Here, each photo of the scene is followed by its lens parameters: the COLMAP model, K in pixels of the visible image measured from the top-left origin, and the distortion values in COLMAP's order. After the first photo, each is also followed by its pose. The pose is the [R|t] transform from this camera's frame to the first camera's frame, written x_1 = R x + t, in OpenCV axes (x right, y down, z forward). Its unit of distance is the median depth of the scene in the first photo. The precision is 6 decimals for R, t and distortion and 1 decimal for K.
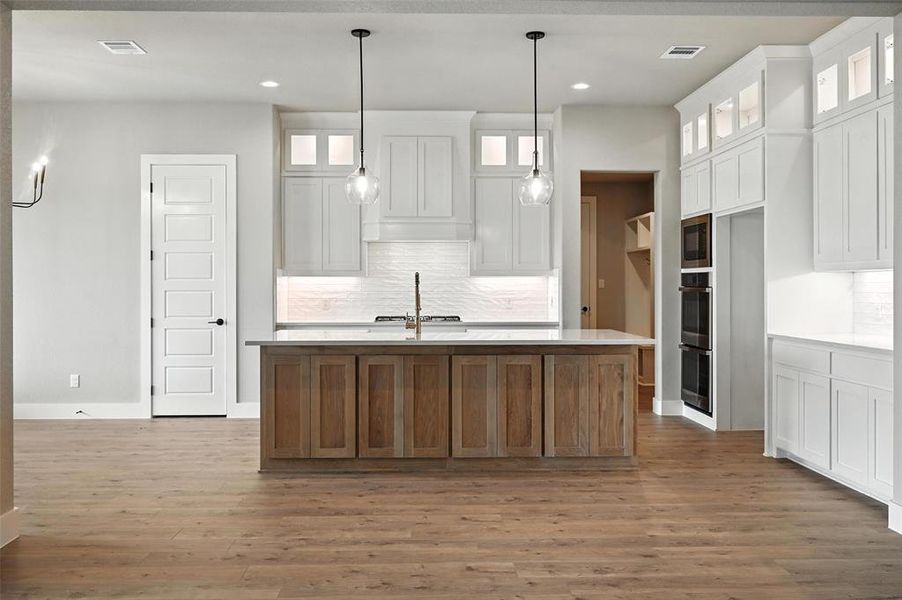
lens RADIAL K [[788.1, 0, 446.2], [0, 788.1, 283.9], [0, 0, 1]] dist [0.004297, 0.003636]
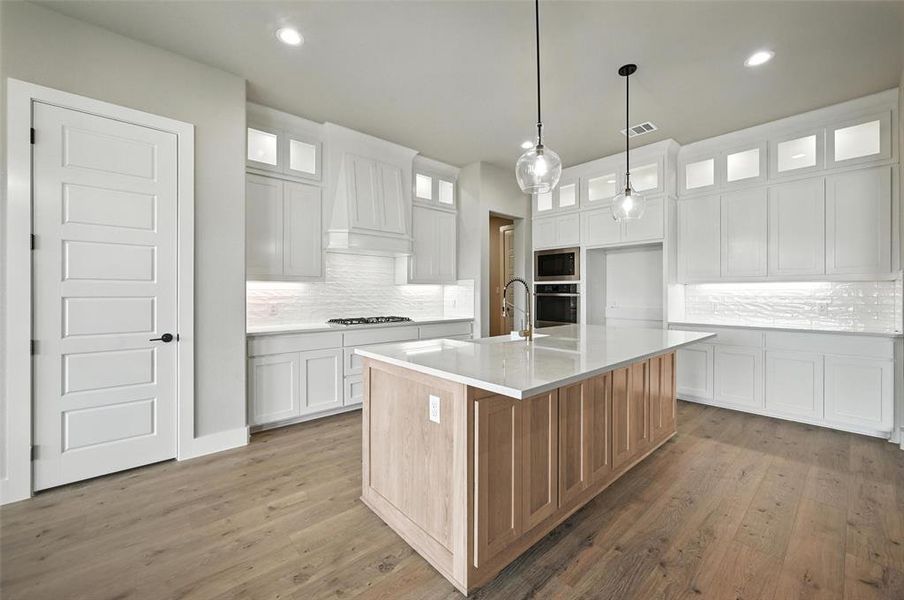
lens RADIAL K [[358.6, 0, 449.5], [0, 358.6, 291.6], [0, 0, 1]] dist [0.000757, 0.000132]
pose [[0.768483, 0.004357, 0.639855, -0.325857], [-0.002135, 0.999989, -0.004245, 0.004731], [-0.639866, 0.001897, 0.768484, 0.607744]]
